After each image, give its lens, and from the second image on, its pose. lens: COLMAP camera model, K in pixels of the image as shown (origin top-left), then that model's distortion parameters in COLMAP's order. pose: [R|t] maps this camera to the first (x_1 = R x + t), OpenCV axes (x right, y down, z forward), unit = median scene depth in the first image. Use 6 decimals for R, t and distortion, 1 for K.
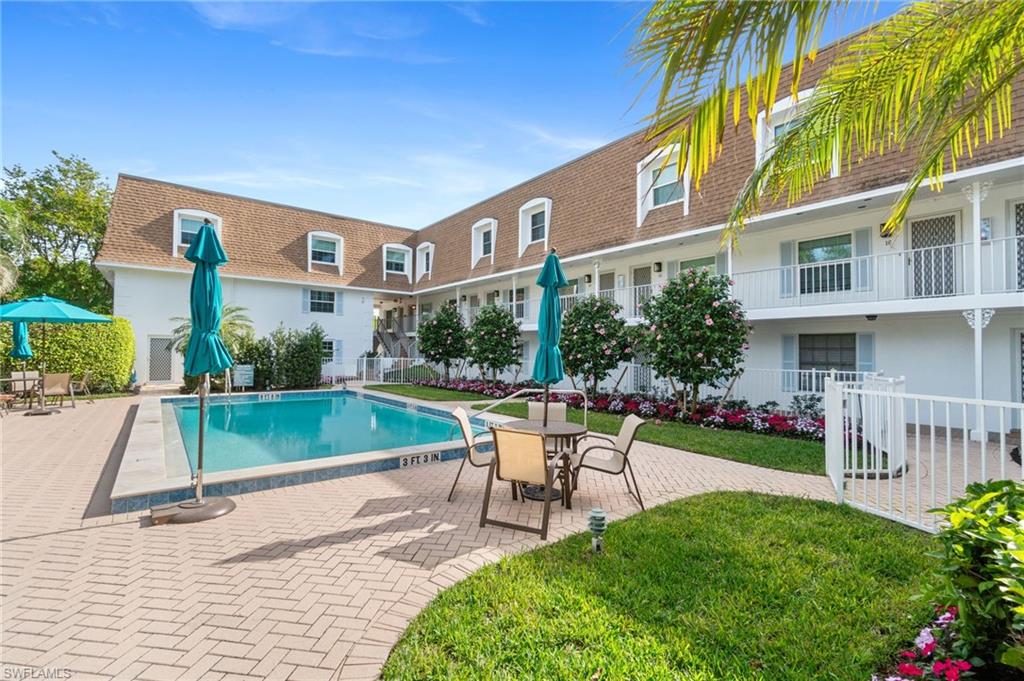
lens RADIAL K [[438.5, 0, 512.0], [0, 438.5, 340.5], [0, 0, 1]] dist [-0.001922, 0.000259]
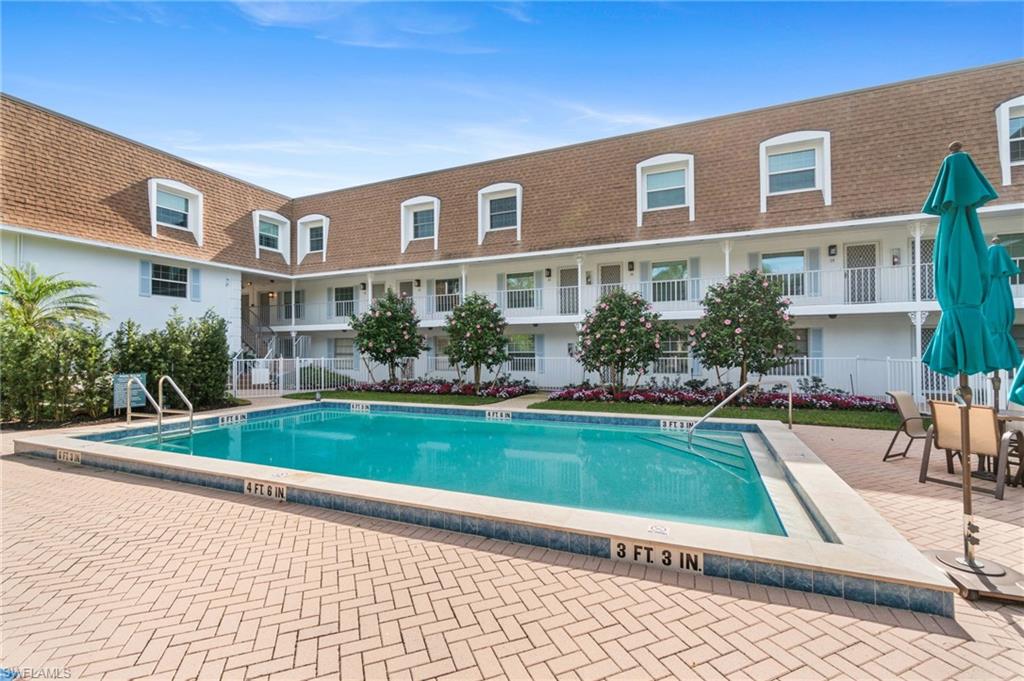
lens RADIAL K [[438.5, 0, 512.0], [0, 438.5, 340.5], [0, 0, 1]] dist [-0.001922, 0.000259]
pose [[0.885202, -0.005678, 0.465173, -0.298587], [0.002672, 0.999971, 0.007121, 0.003371], [-0.465200, -0.005061, 0.885191, 0.135306]]
